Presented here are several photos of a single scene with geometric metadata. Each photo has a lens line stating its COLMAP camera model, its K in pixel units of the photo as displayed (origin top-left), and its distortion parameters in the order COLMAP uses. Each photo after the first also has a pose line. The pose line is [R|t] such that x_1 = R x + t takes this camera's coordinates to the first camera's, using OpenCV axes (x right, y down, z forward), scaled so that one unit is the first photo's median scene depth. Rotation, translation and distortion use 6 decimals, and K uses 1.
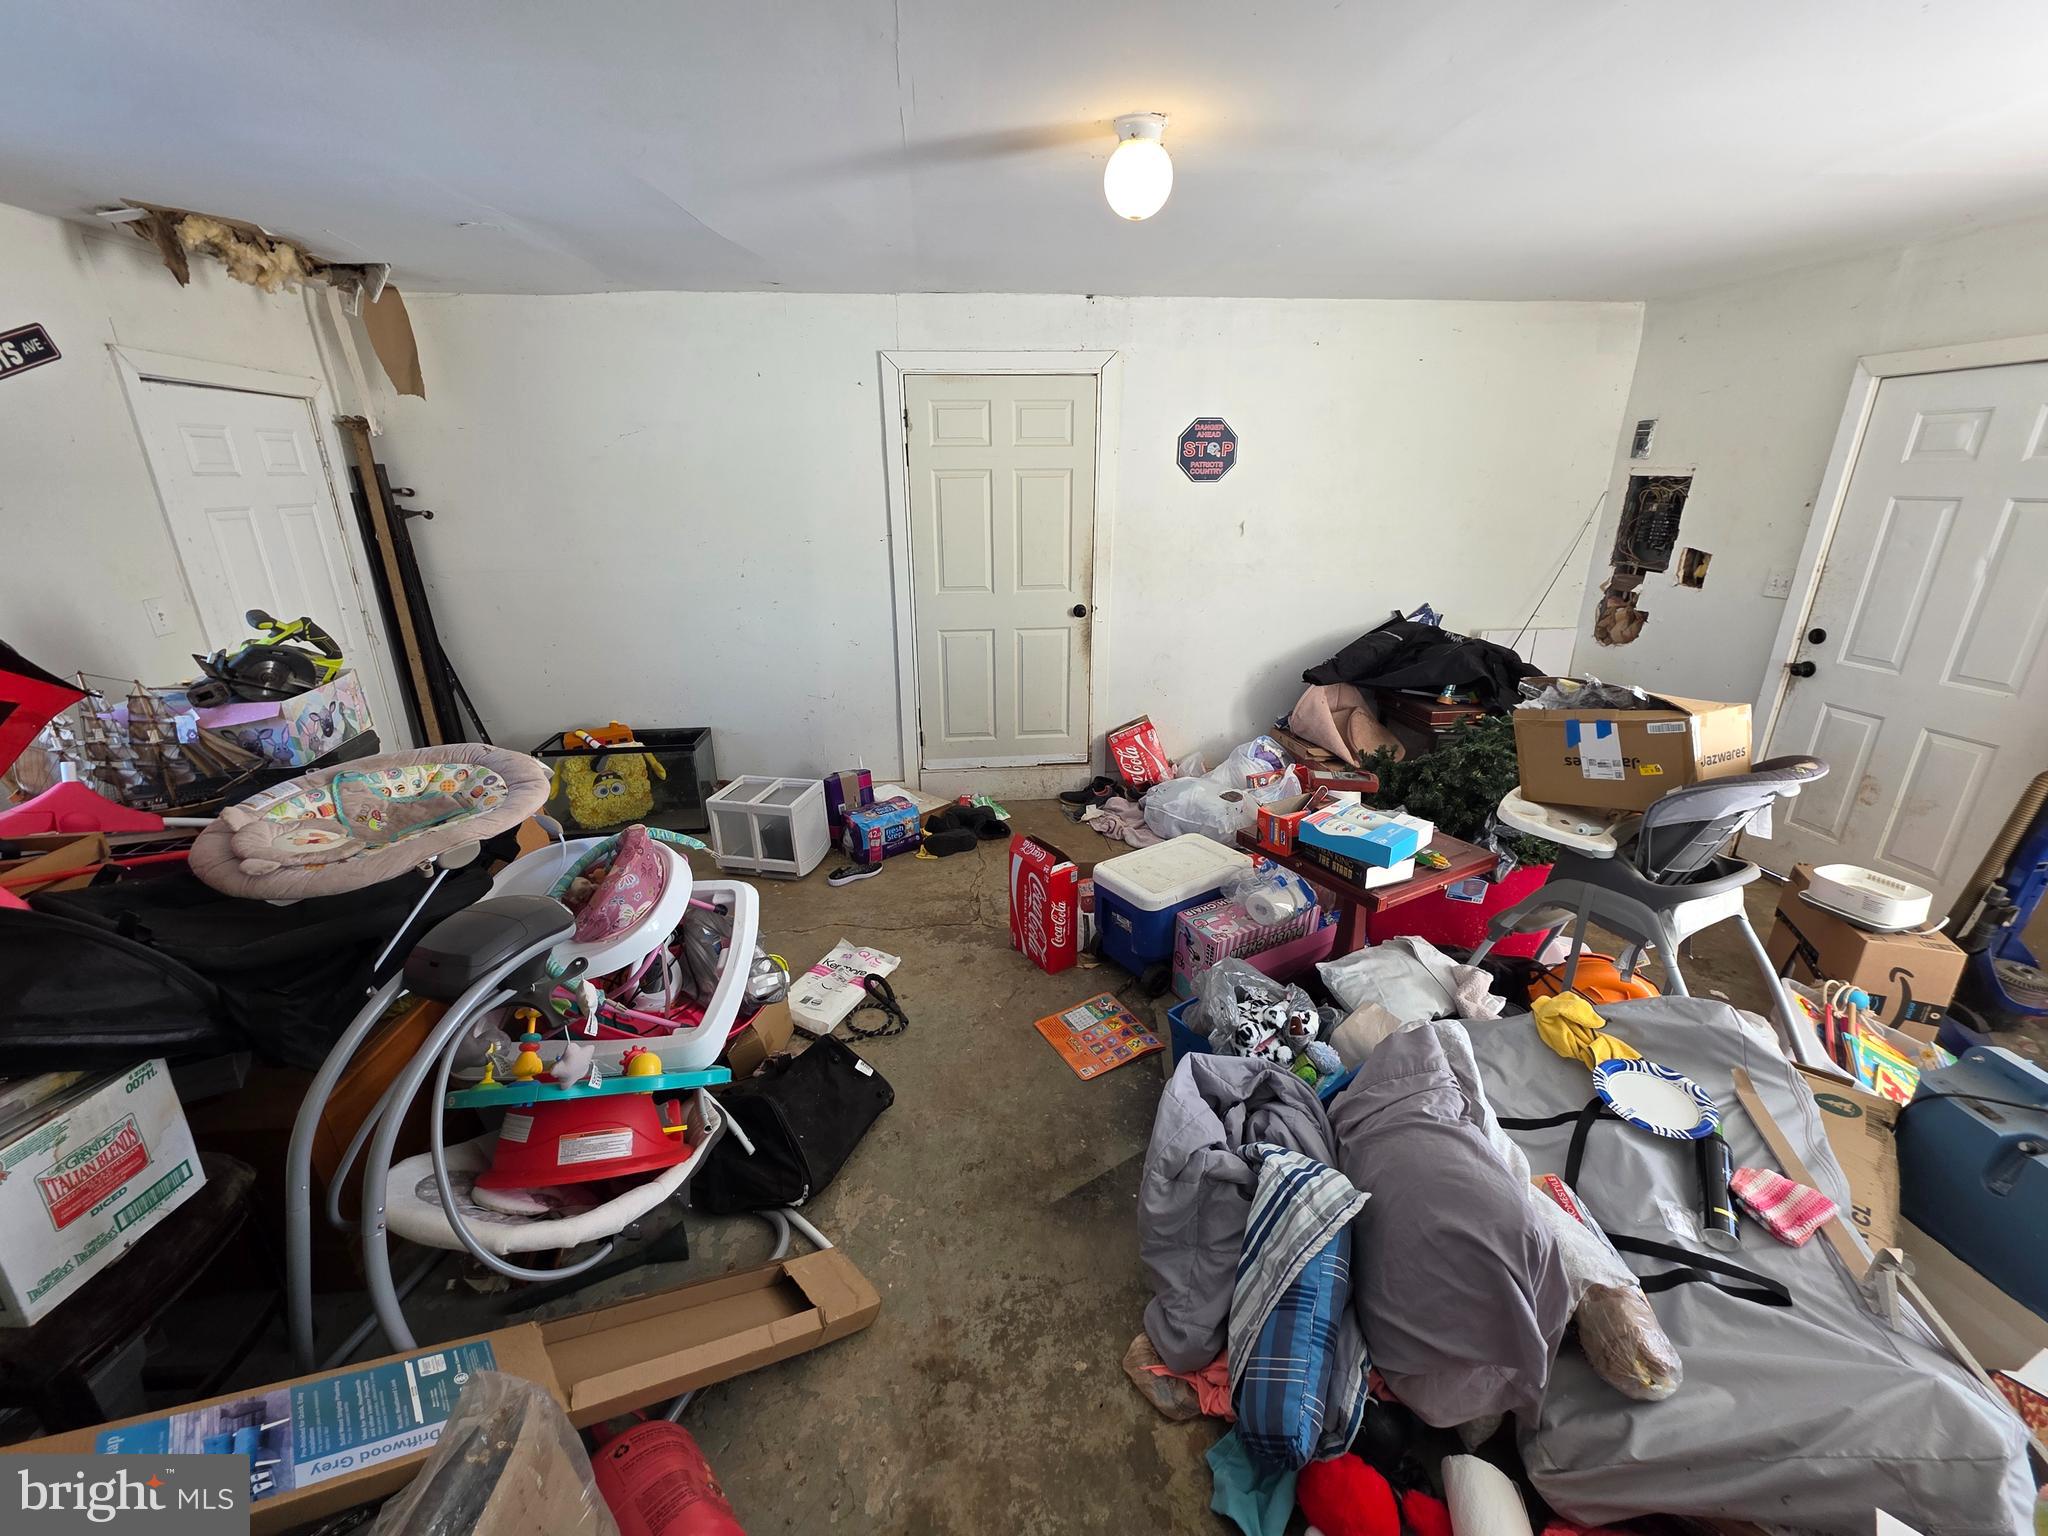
lens RADIAL K [[825.4, 0, 1019.7], [0, 825.4, 756.3], [0, 0, 1]] dist [0.003572, 0.000711]
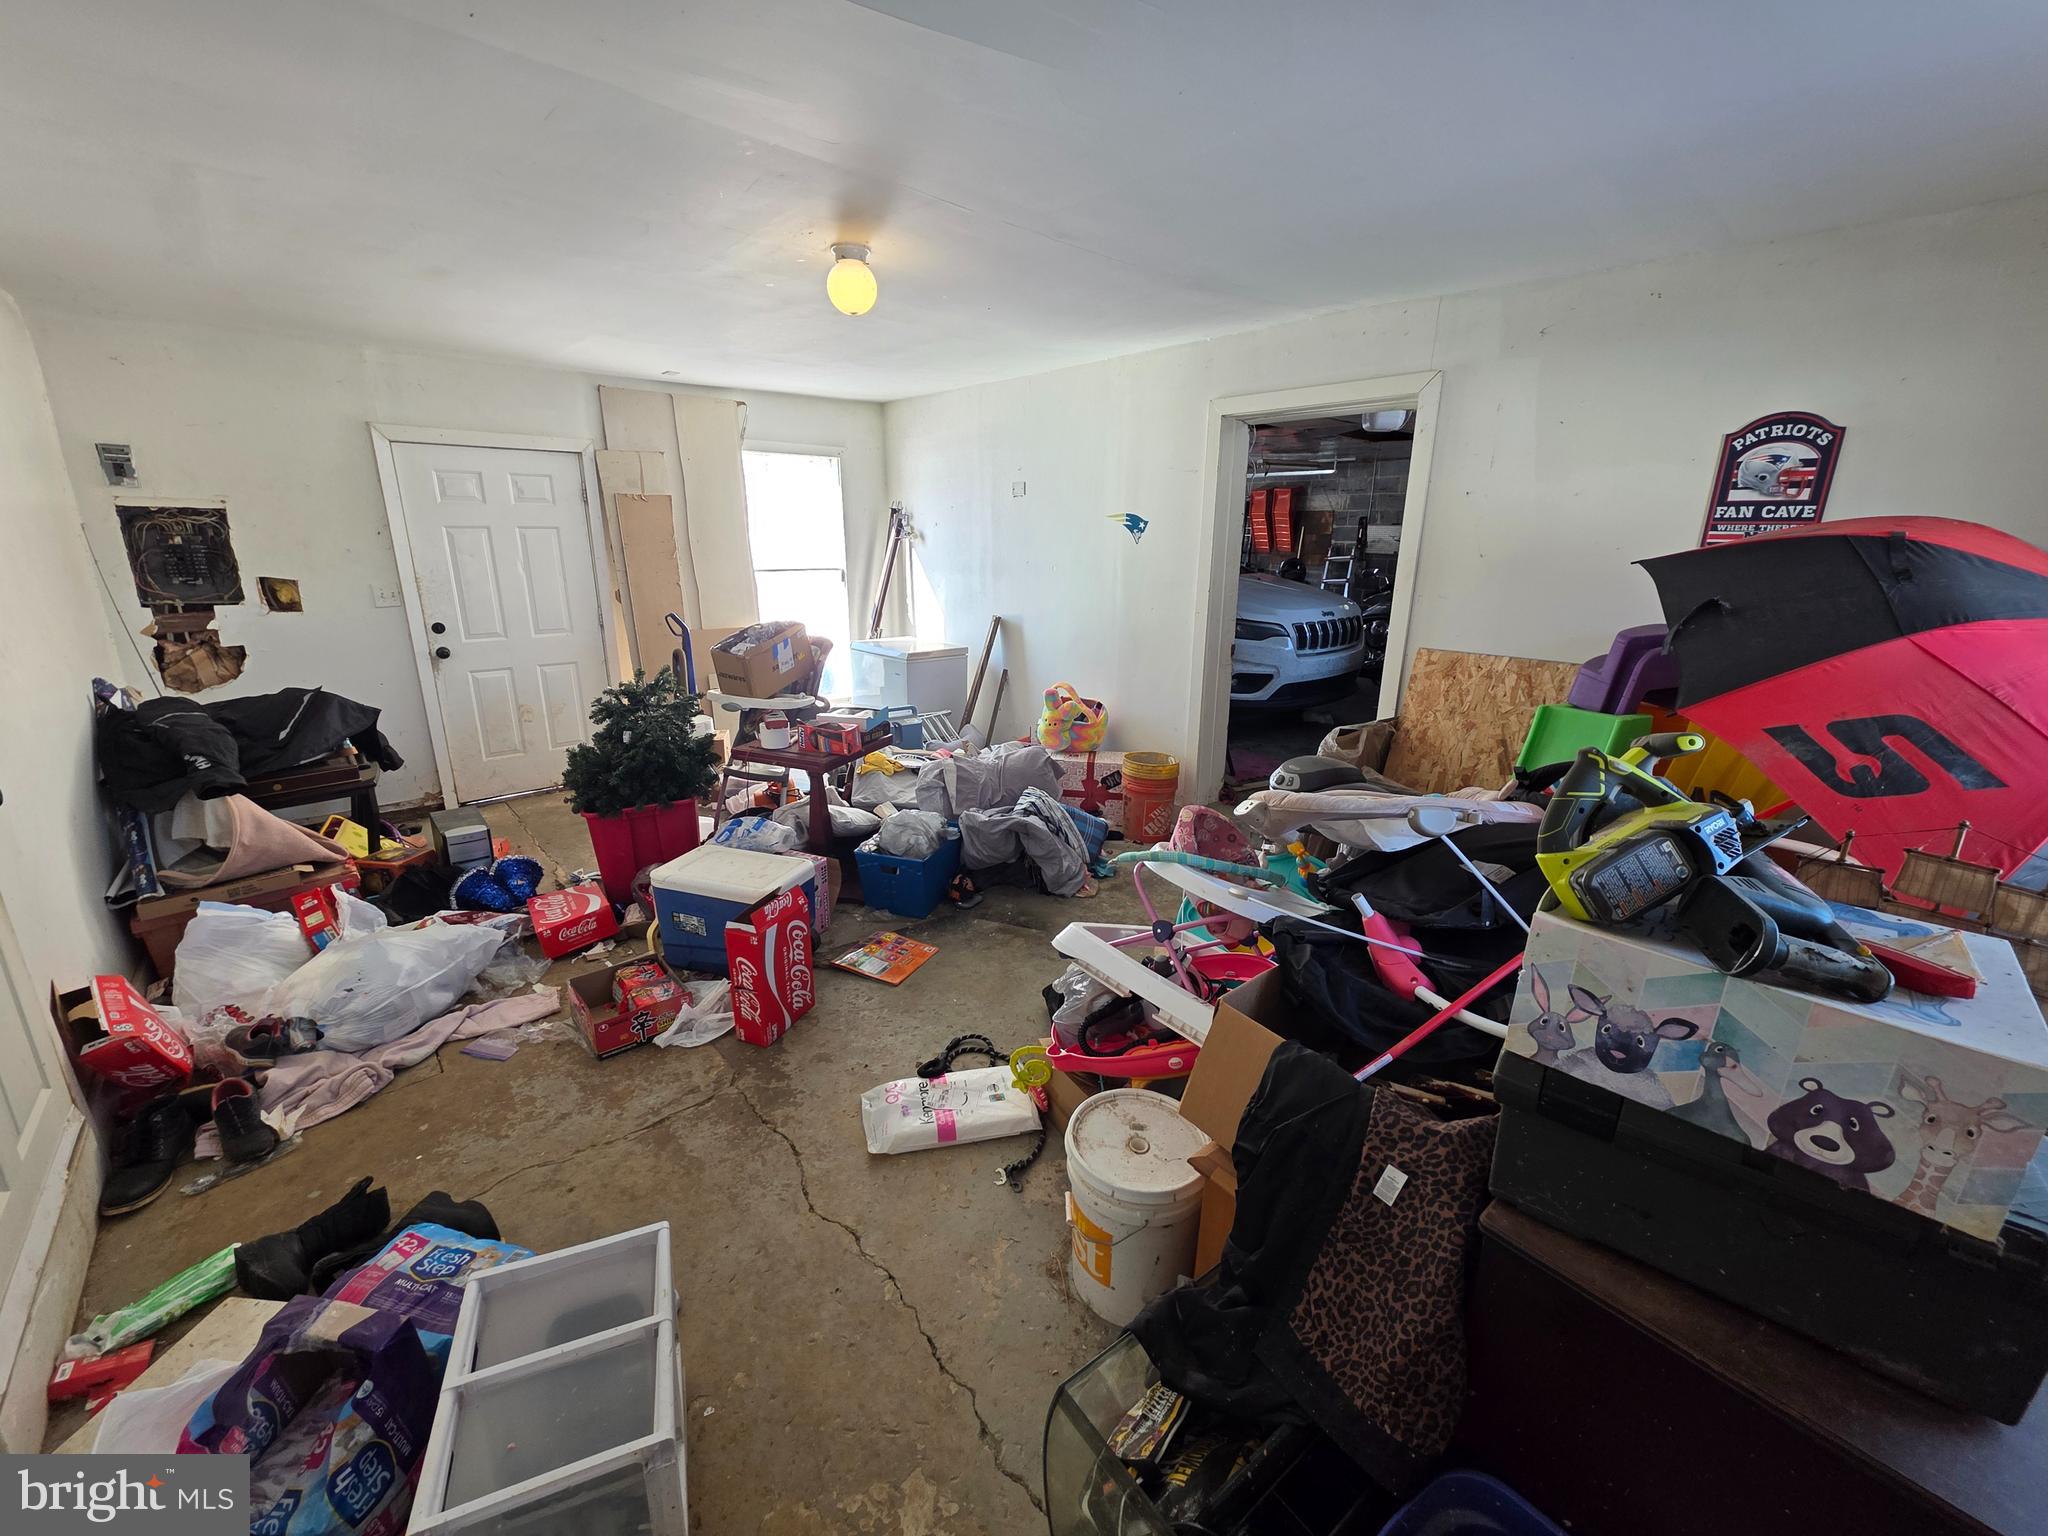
lens RADIAL K [[825.4, 0, 1019.7], [0, 825.4, 756.3], [0, 0, 1]] dist [0.003572, 0.000711]
pose [[-0.573380, -0.211262, 0.791583, -0.583882], [0.263532, 0.867277, 0.422353, -0.235373], [-0.775749, 0.450776, -0.441605, 0.790375]]
